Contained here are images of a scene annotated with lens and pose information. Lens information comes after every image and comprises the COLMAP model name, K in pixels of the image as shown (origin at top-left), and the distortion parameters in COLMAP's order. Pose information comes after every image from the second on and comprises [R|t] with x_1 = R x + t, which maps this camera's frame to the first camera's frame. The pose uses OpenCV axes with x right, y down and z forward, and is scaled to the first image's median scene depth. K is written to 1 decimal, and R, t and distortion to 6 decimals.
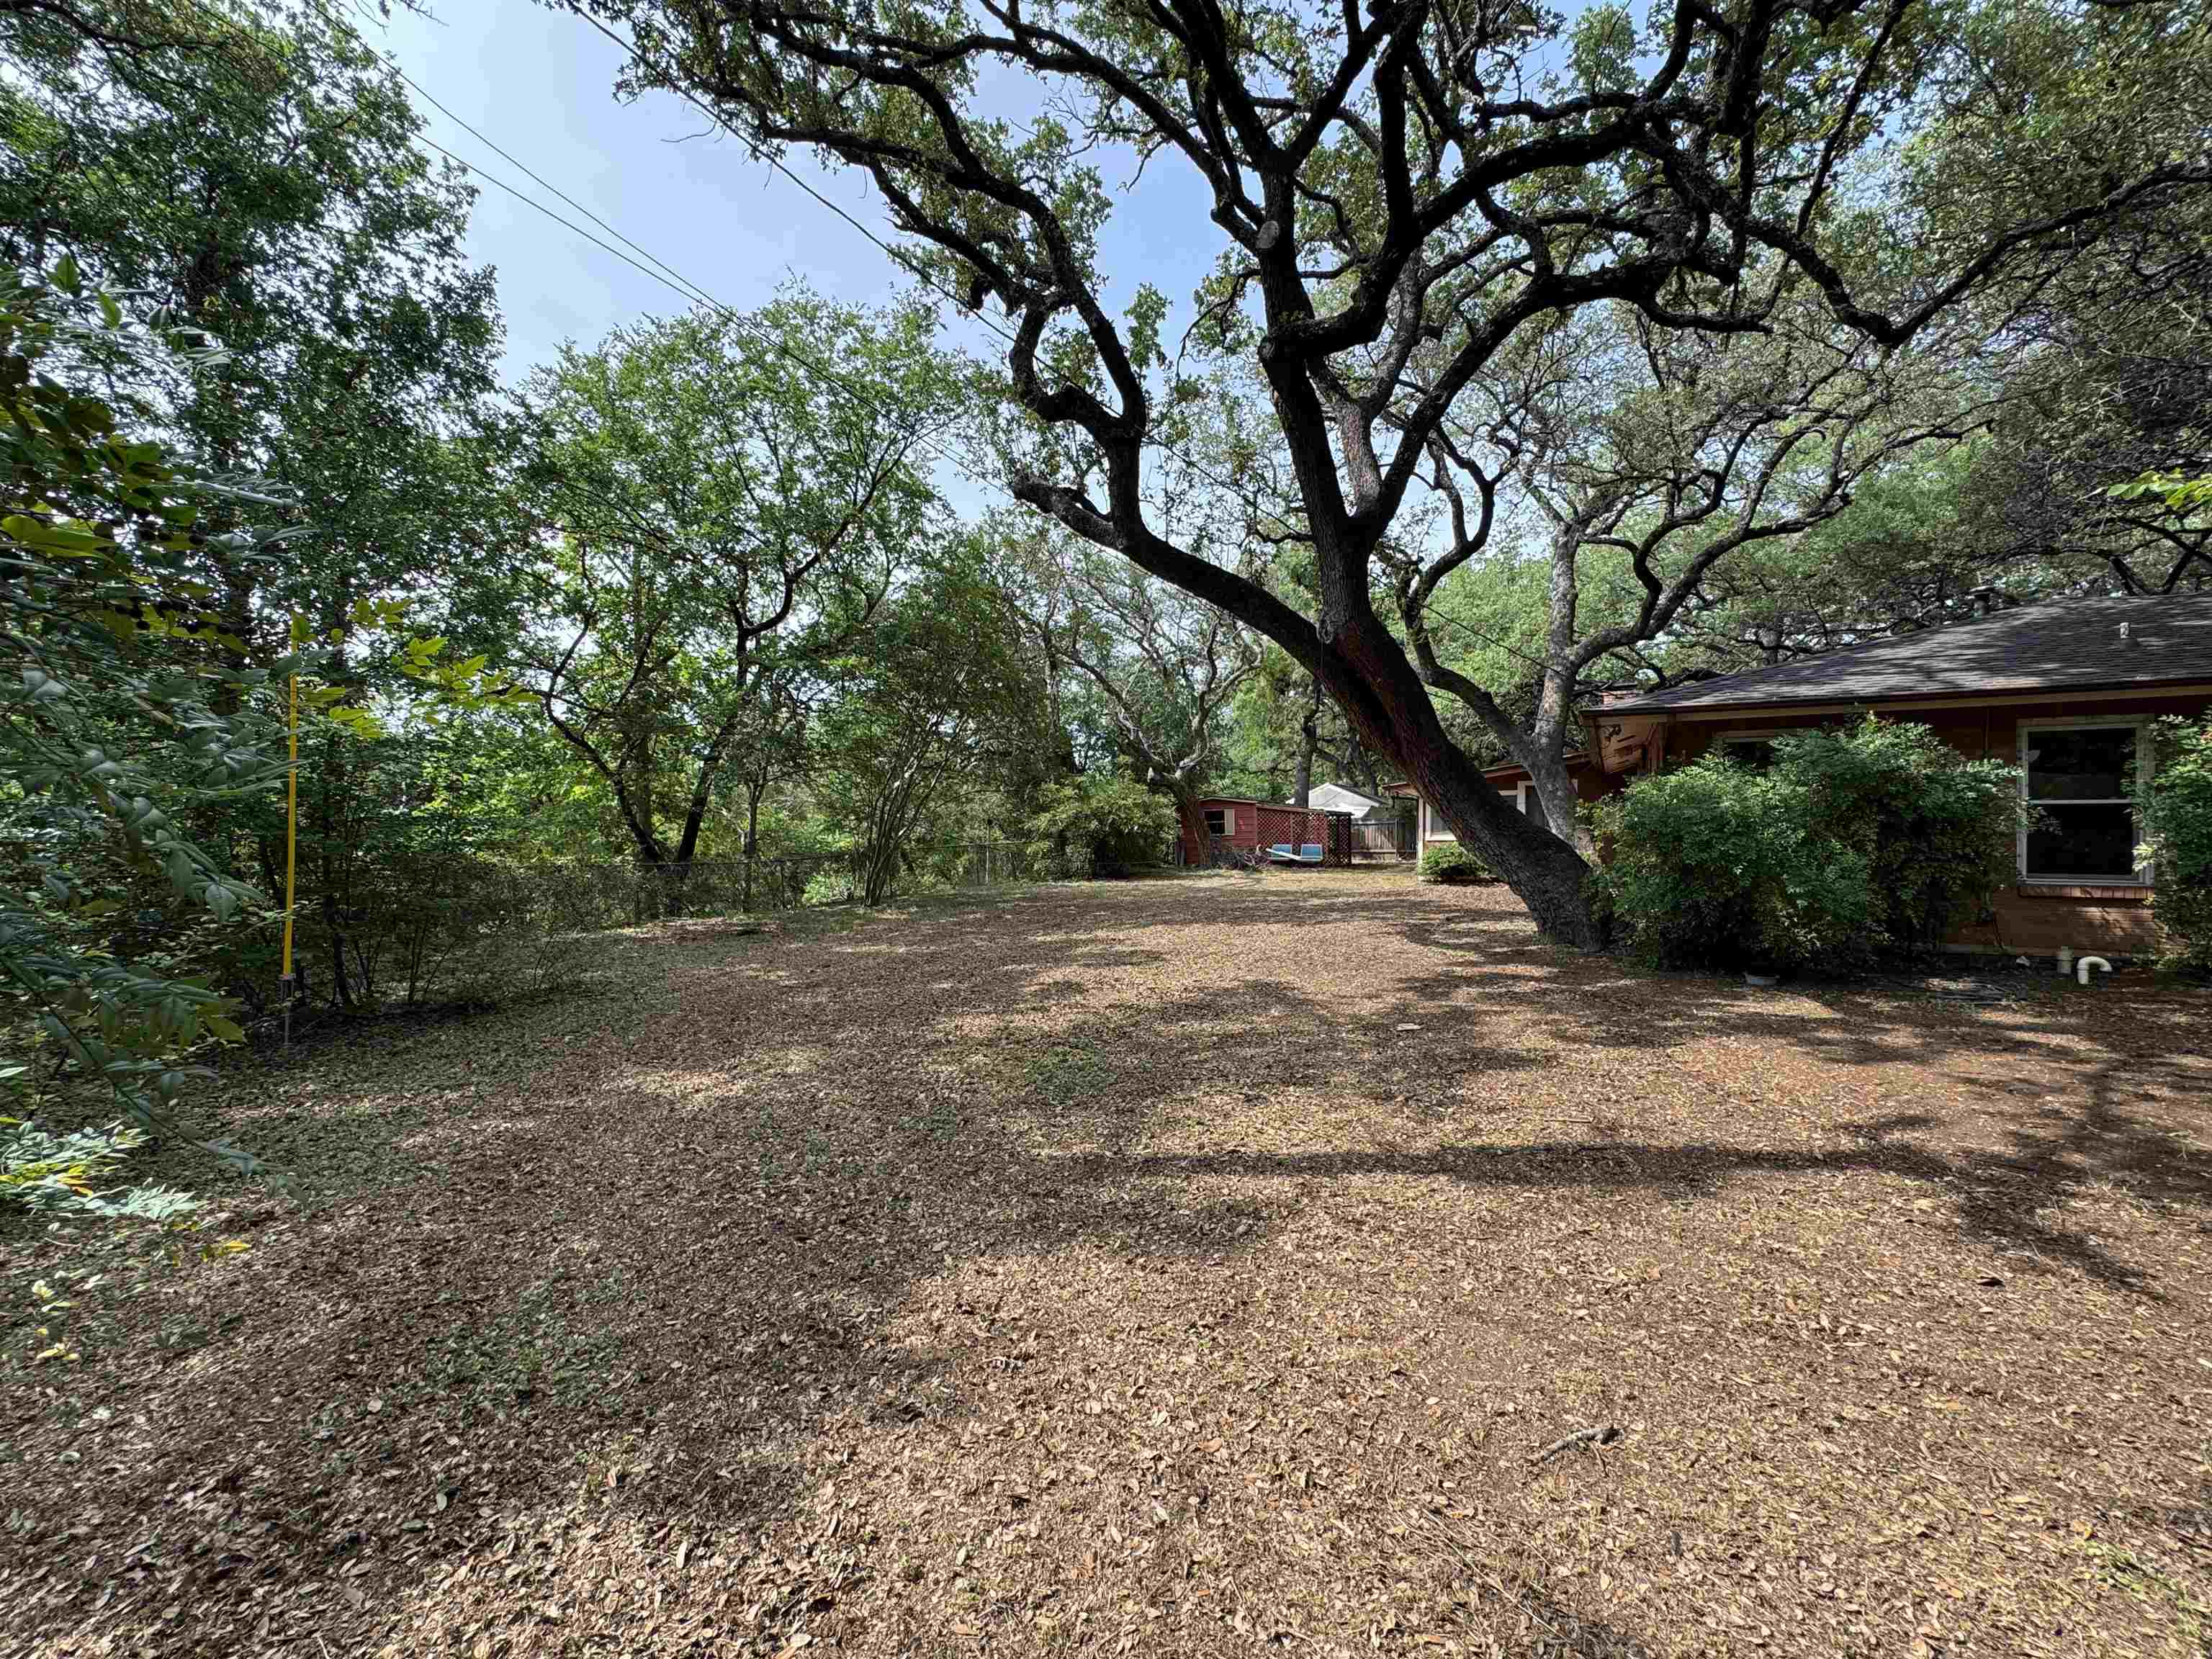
lens RADIAL K [[863.1, 0, 1106.0], [0, 863.1, 829.5], [0, 0, 1]] dist [0.000123, 0.000047]
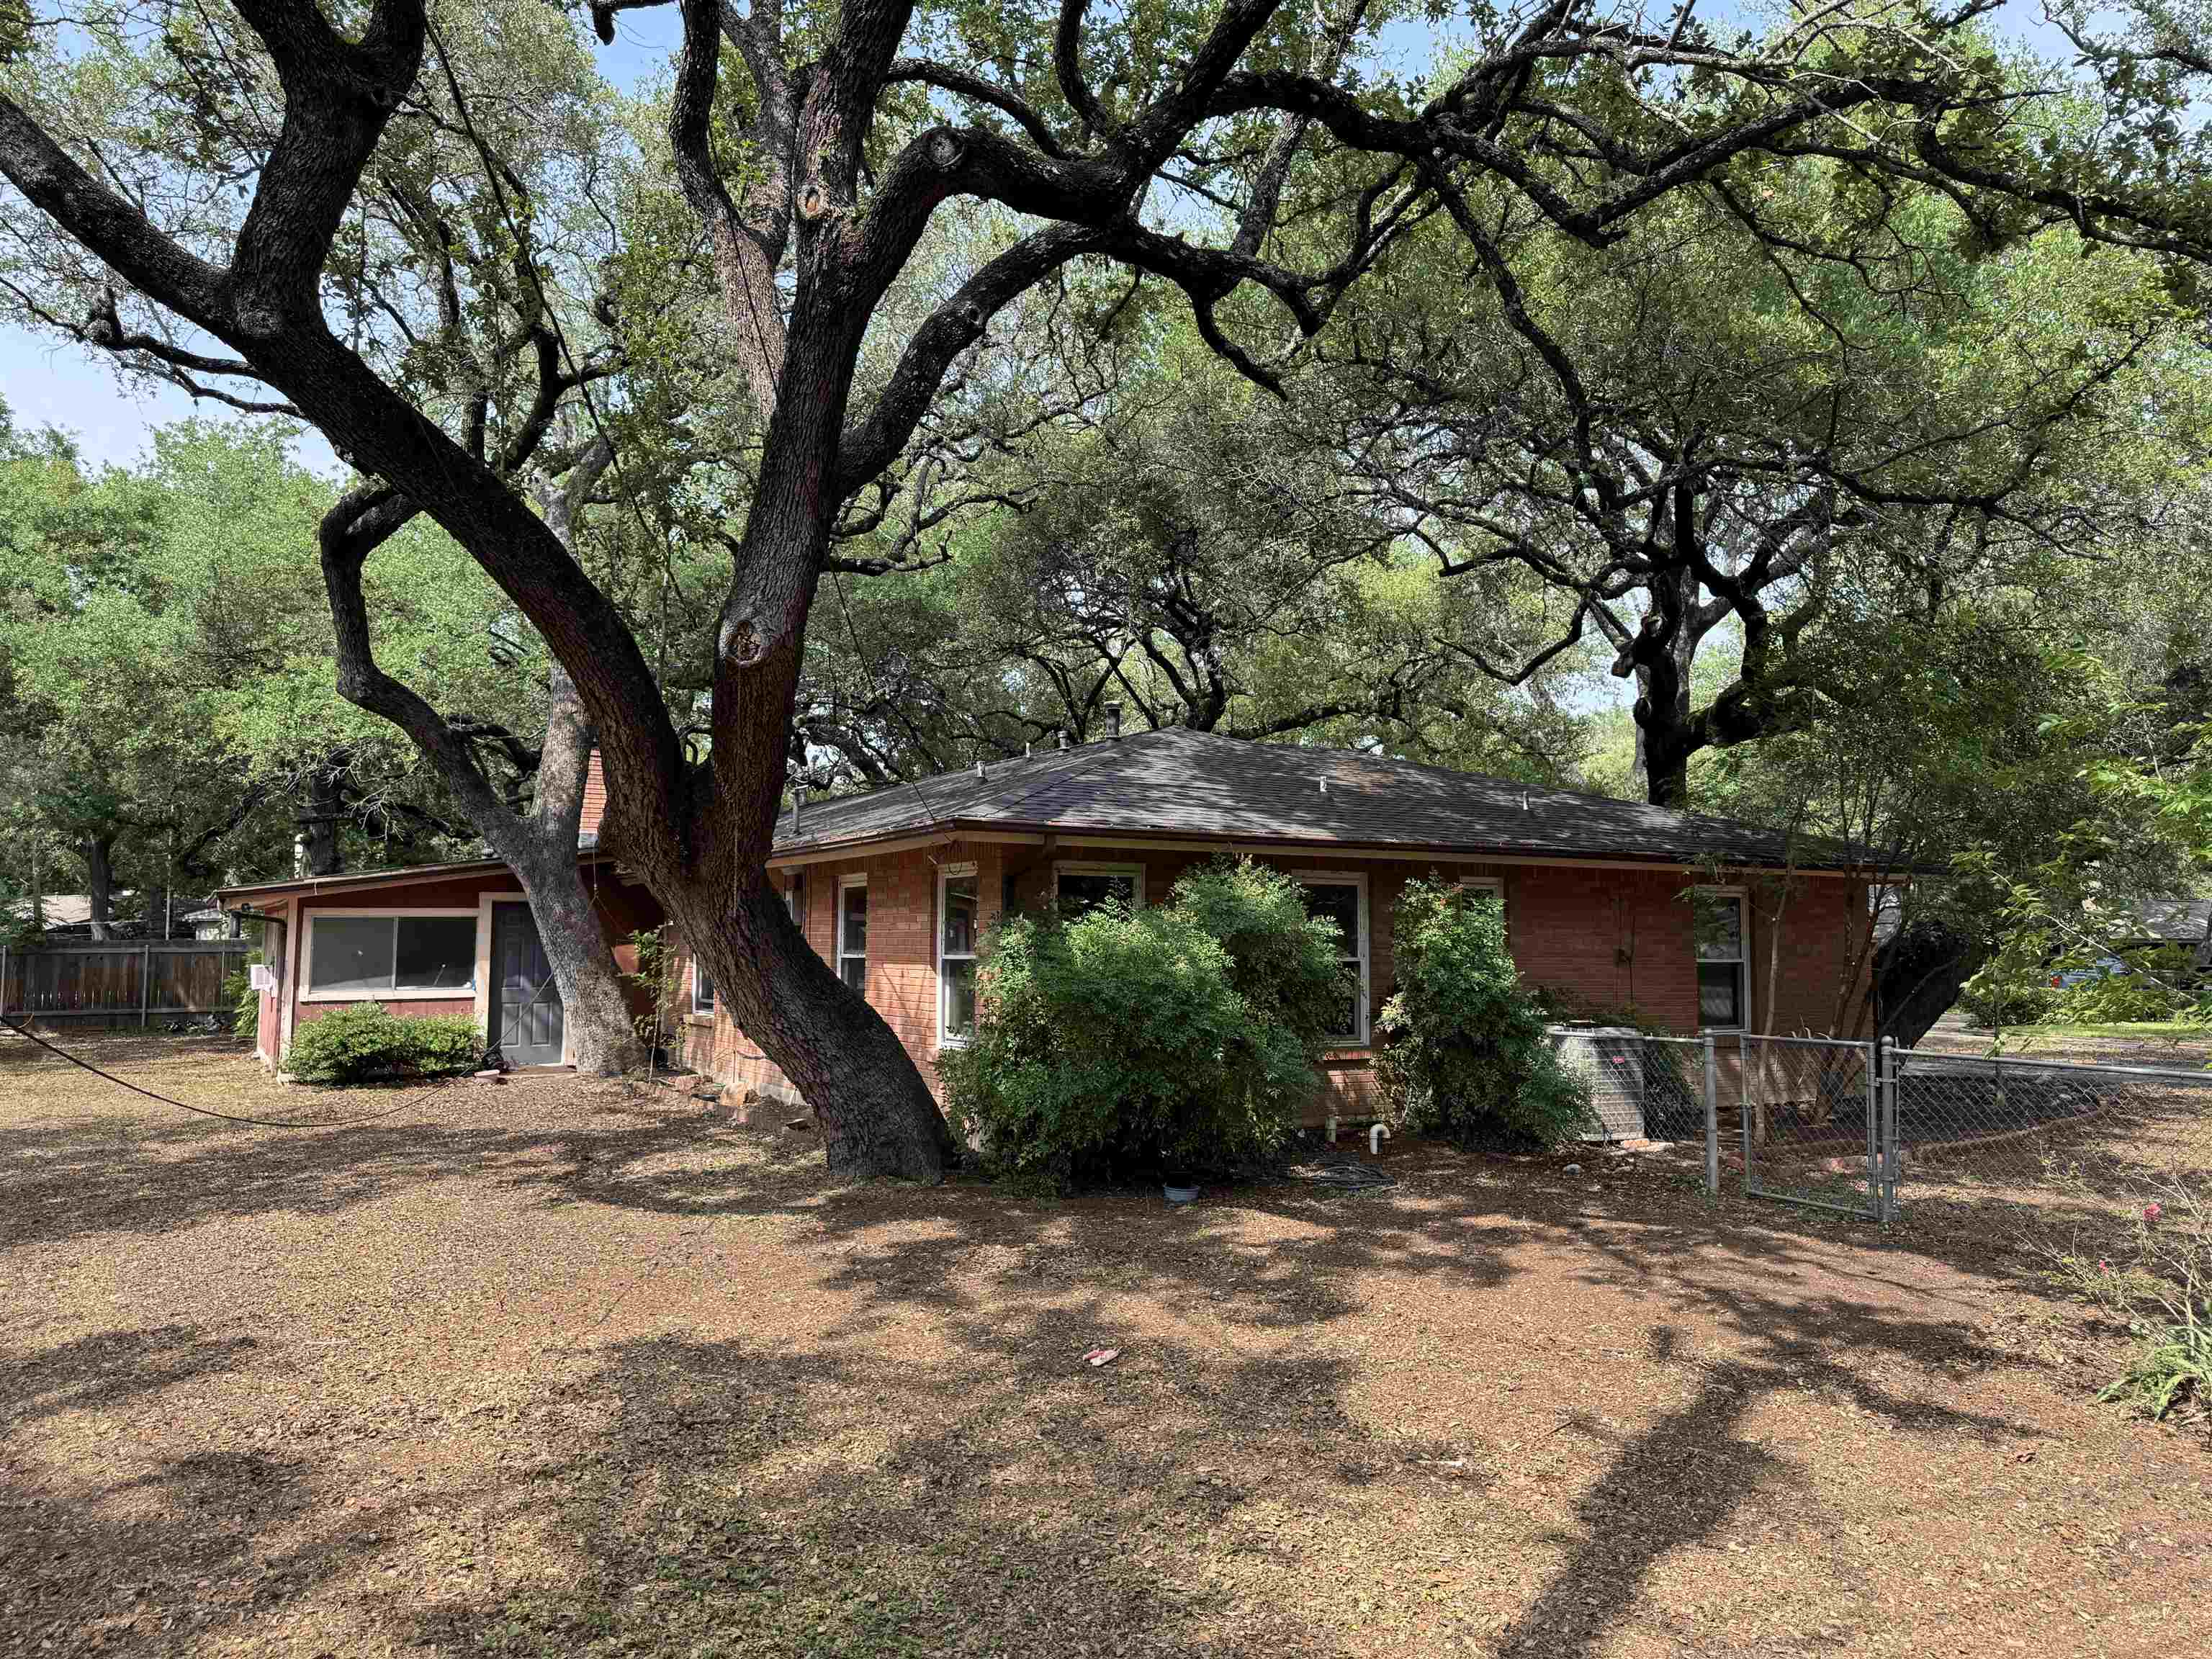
lens RADIAL K [[1548.1, 0, 1106.0], [0, 1548.1, 829.5], [0, 0, 1]] dist [0.023707, -0.000518]
pose [[0.539008, 0.063200, 0.839926, -0.436227], [0.004710, 0.996939, -0.078037, -0.042483], [-0.842287, 0.046019, 0.537061, 0.292272]]
